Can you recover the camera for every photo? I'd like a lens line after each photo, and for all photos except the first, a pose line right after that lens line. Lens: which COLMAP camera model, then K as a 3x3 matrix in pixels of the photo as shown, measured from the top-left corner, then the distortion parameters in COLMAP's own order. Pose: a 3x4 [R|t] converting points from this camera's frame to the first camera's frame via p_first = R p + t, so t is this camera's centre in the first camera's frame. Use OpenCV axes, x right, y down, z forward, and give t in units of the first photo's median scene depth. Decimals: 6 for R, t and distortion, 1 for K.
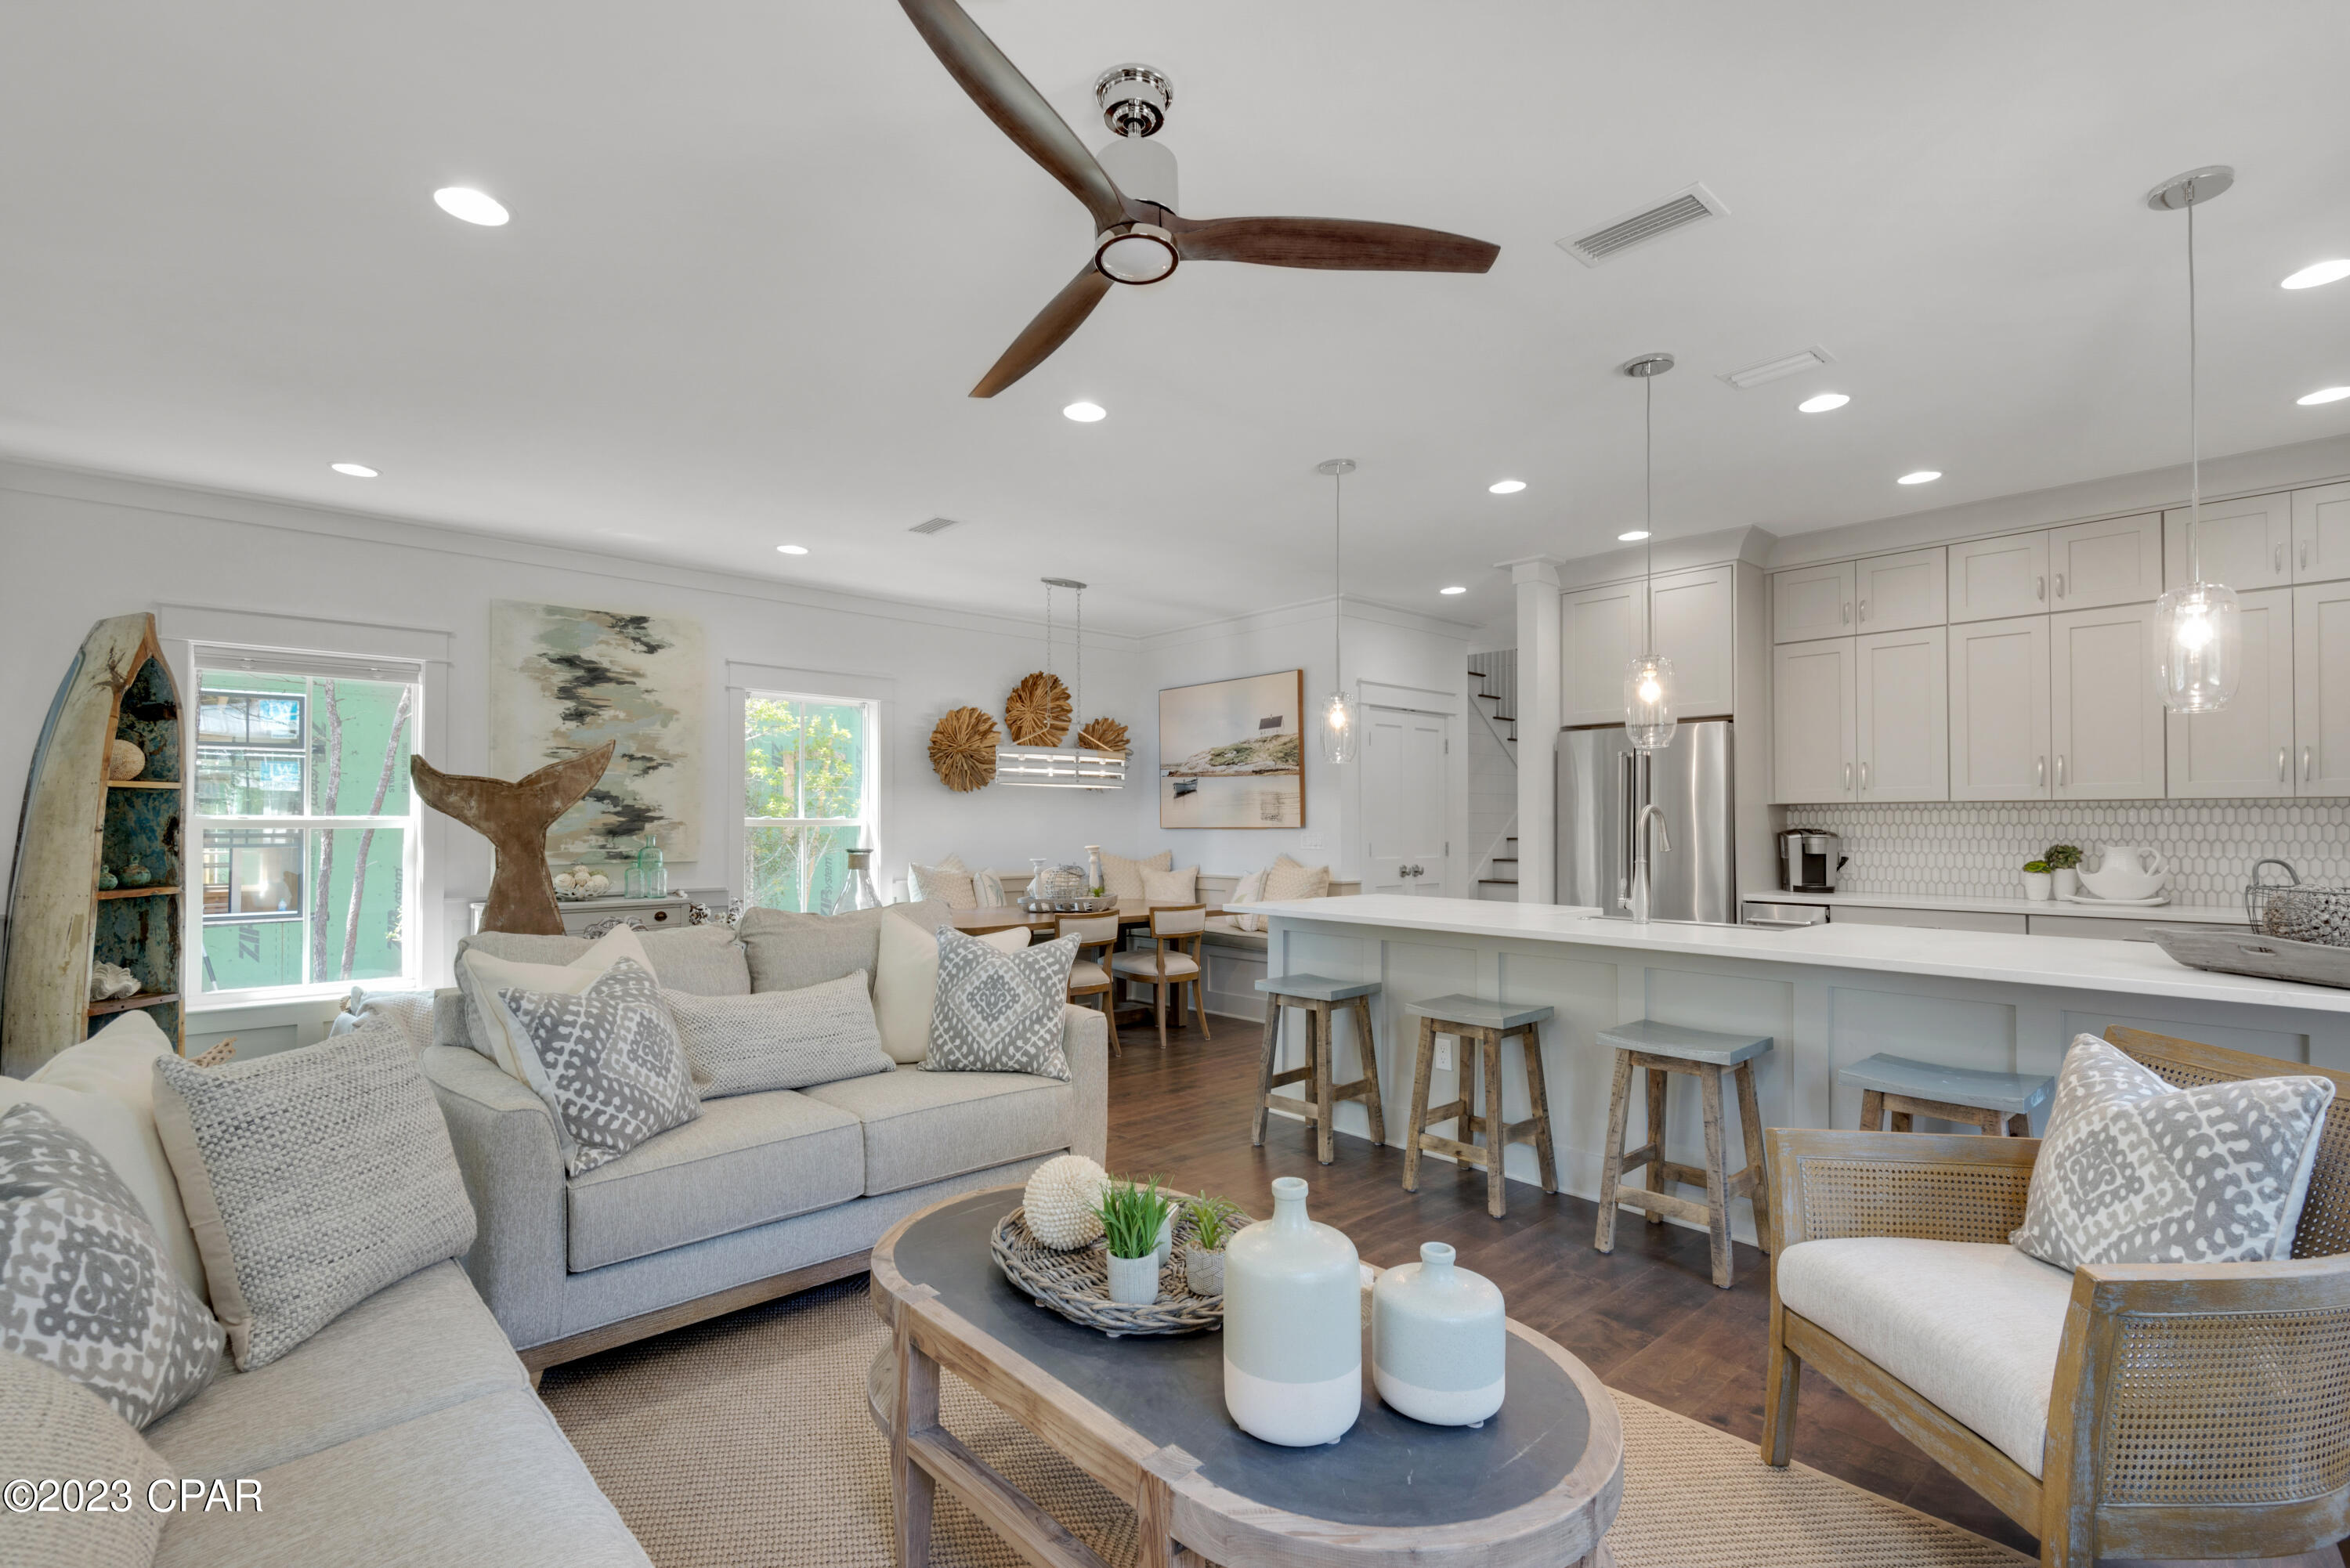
lens RADIAL K [[1059.1, 0, 1184.7], [0, 1059.1, 838.9], [0, 0, 1]] dist [0.020737, -0.011324]
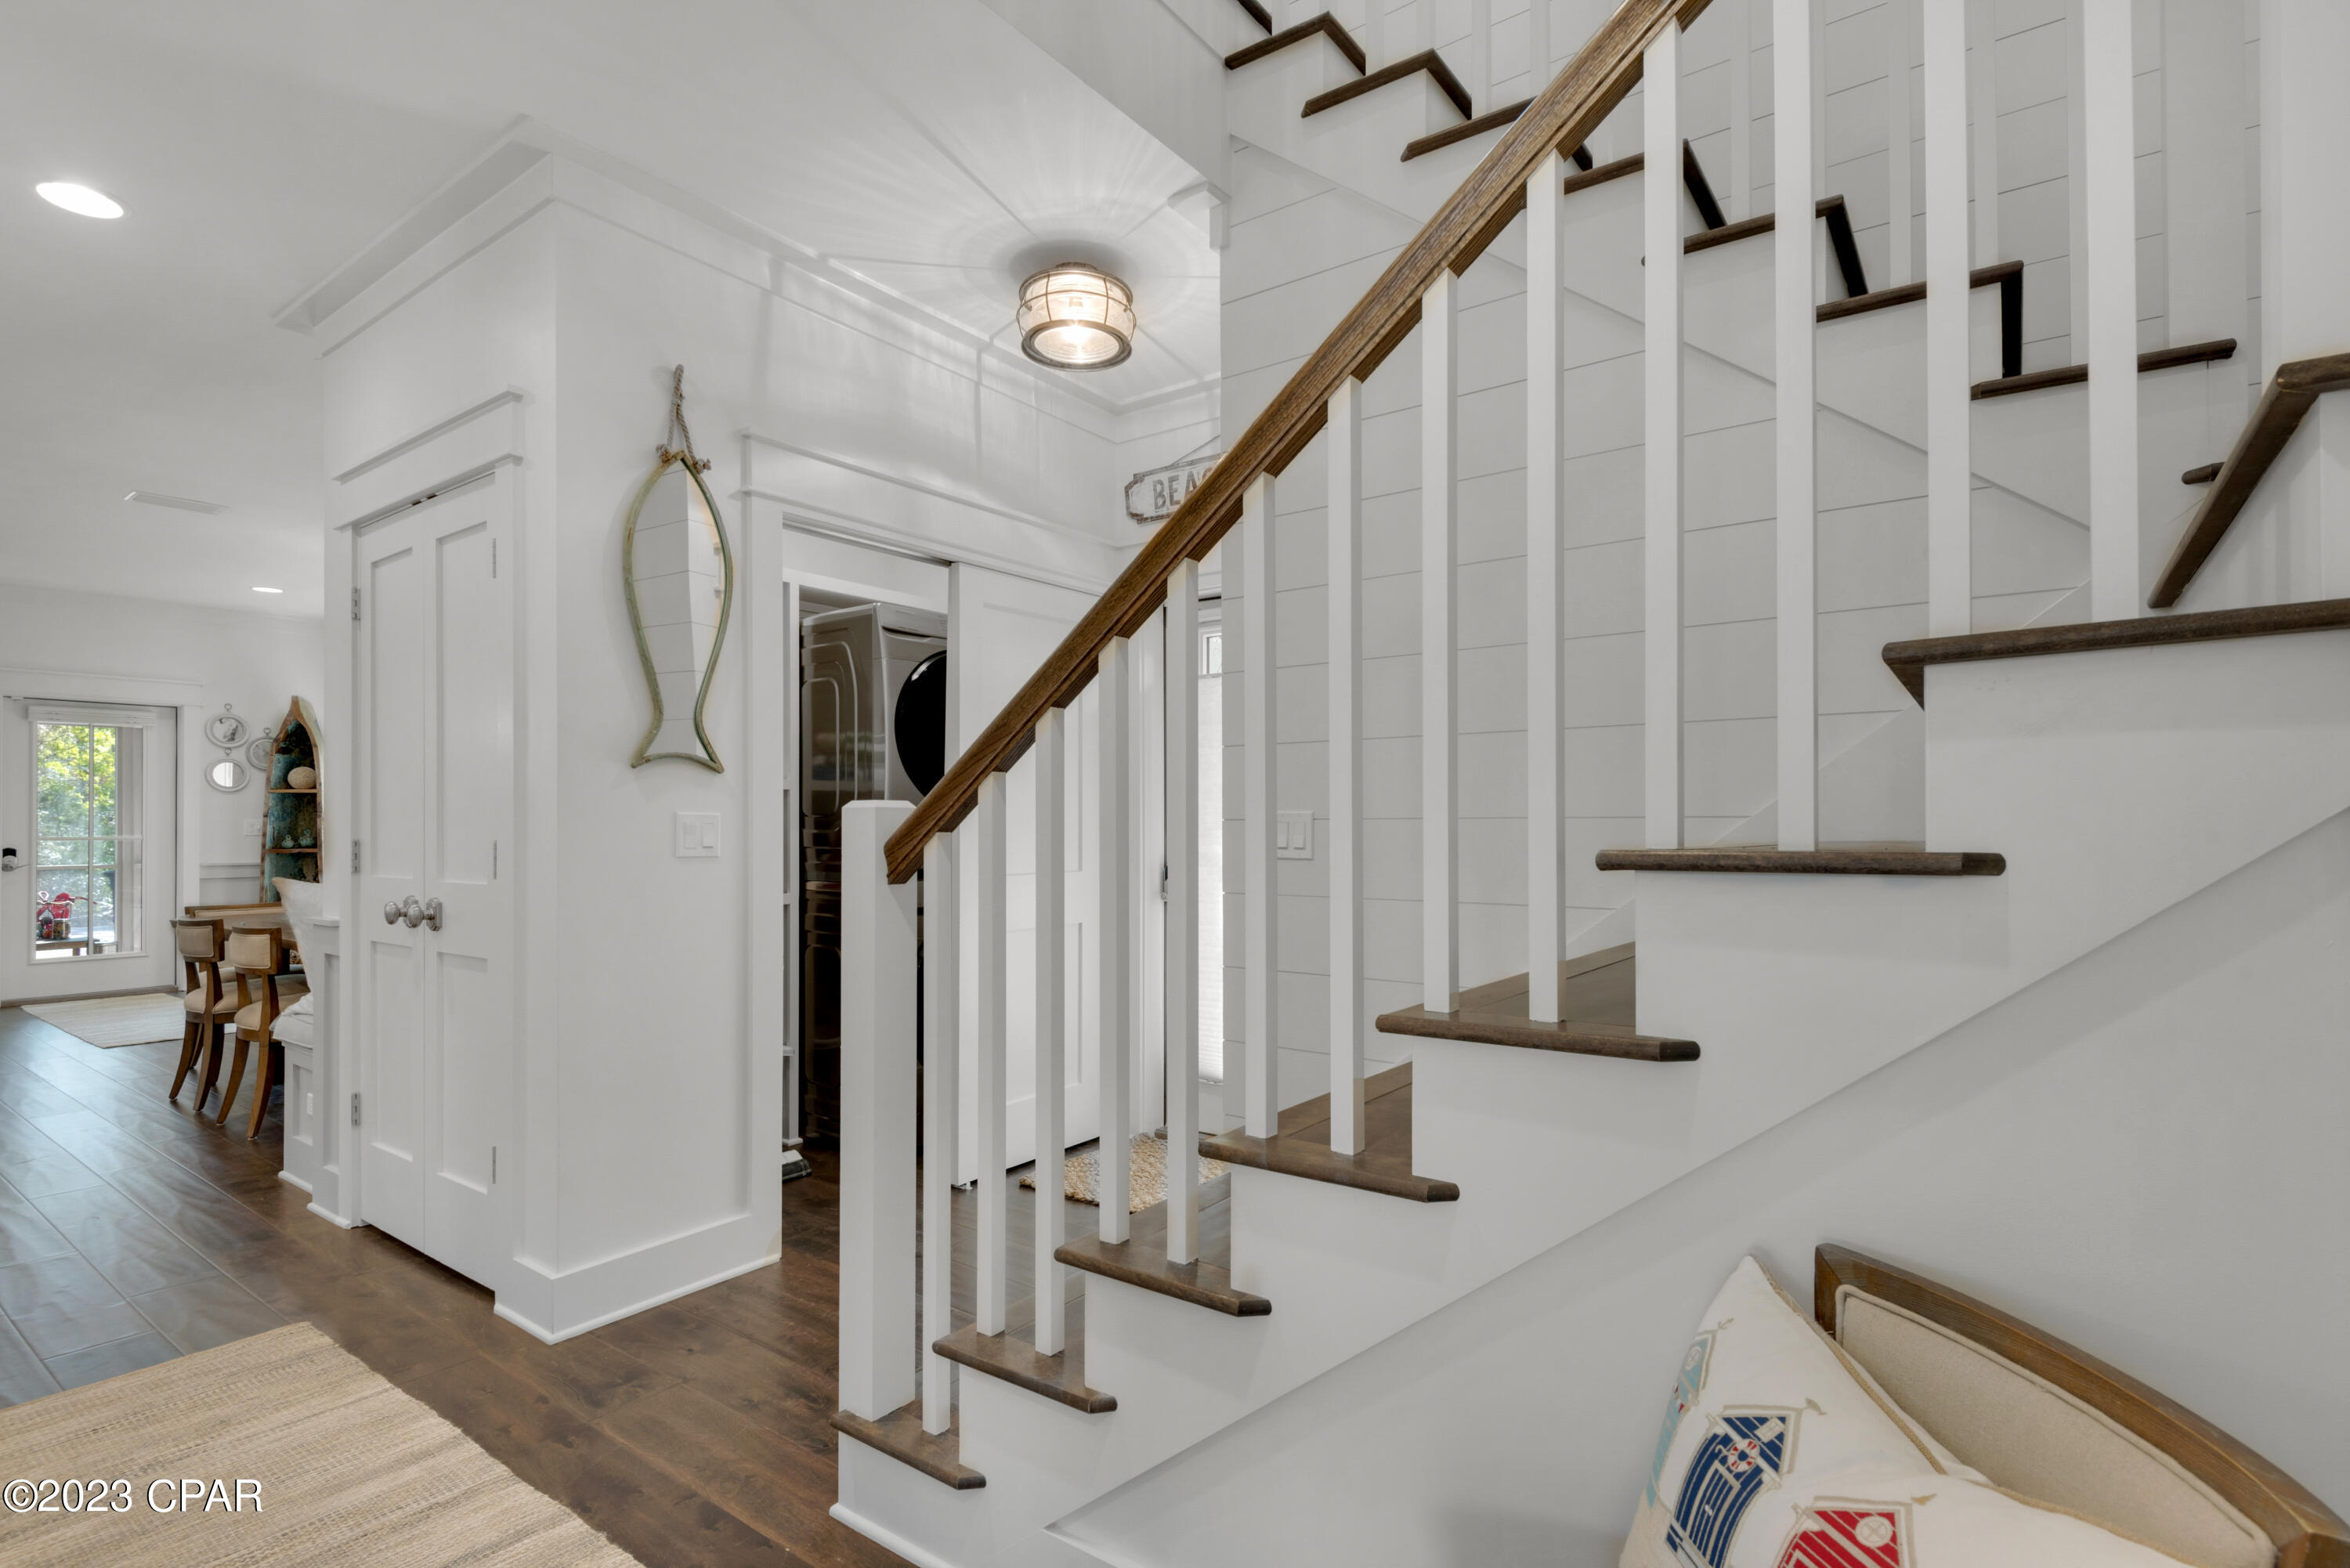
lens RADIAL K [[1117.6, 0, 1209.1], [0, 1117.6, 830.4], [0, 0, 1]] dist [0.013734, -0.010577]
pose [[0.202864, 0.005004, -0.979194, 0.875316], [-0.005920, 0.999975, 0.003884, -0.001522], [0.979189, 0.005009, 0.202889, 1.566578]]
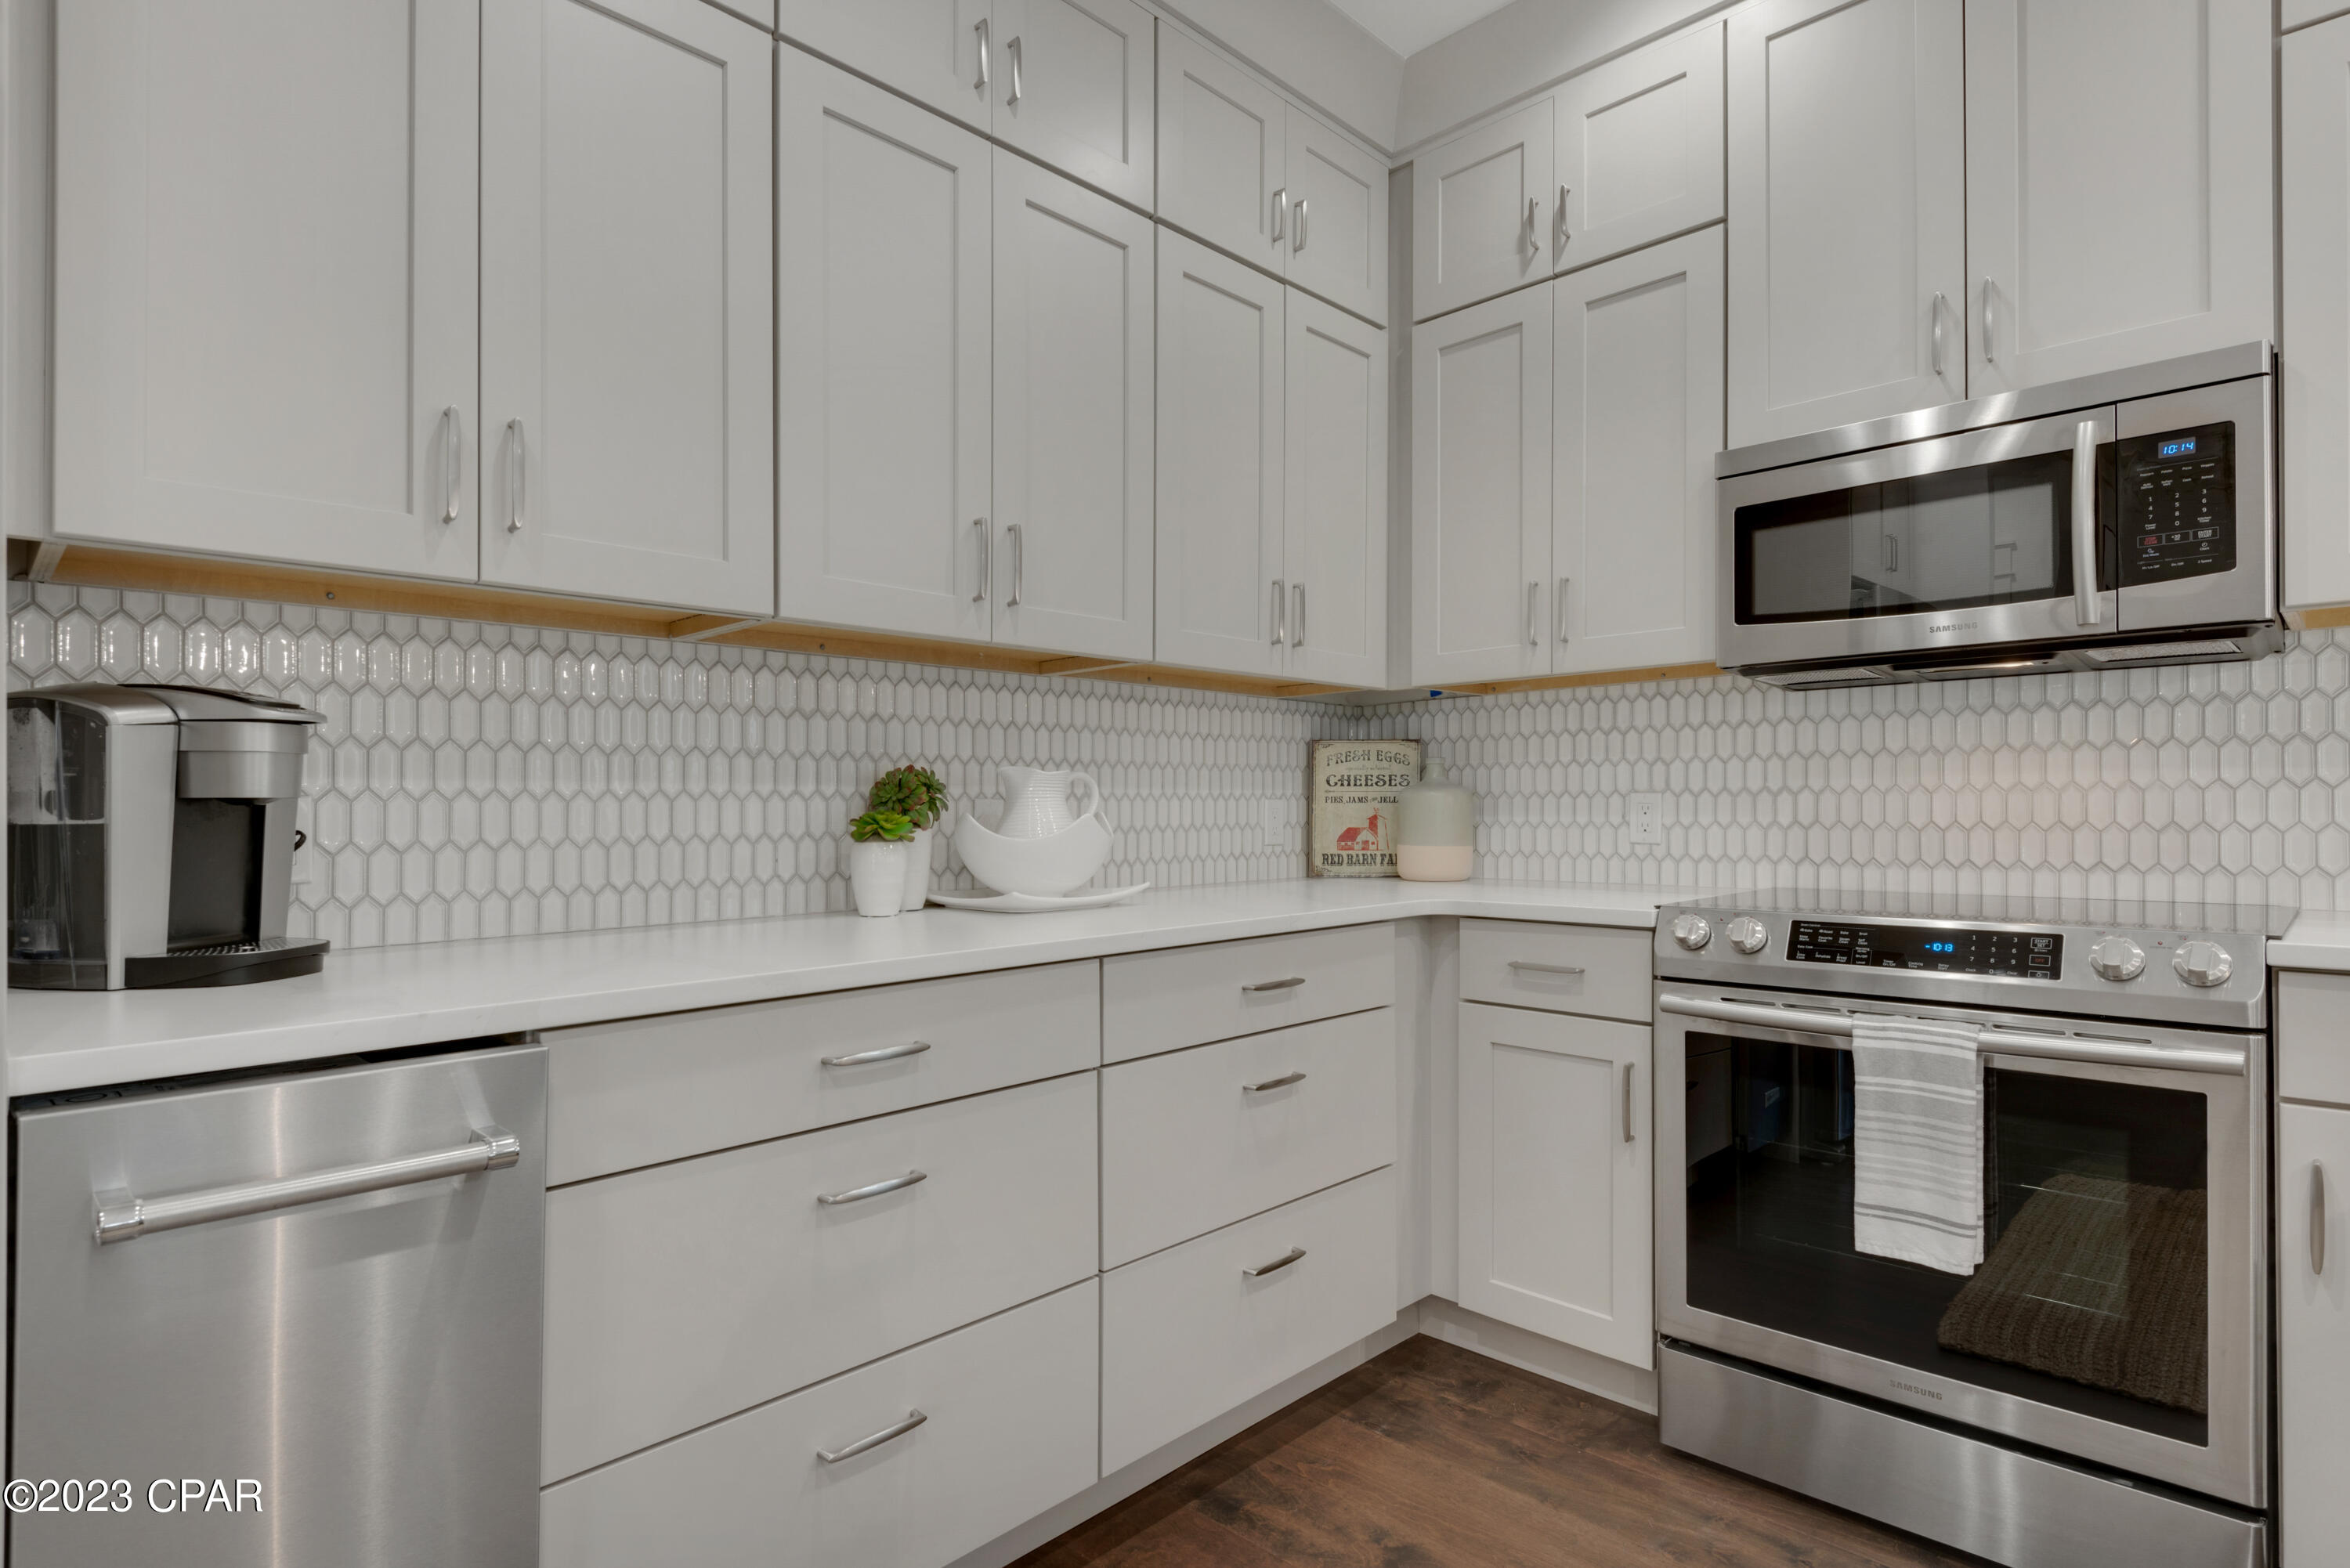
lens RADIAL K [[1201.3, 0, 1147.2], [0, 1201.3, 805.6], [0, 0, 1]] dist [0.019490, -0.011971]
pose [[-0.023065, 0.002366, 0.999731, 0.339581], [0.020254, 0.999793, -0.001899, 0.019173], [-0.999529, 0.020205, -0.023108, 0.815383]]
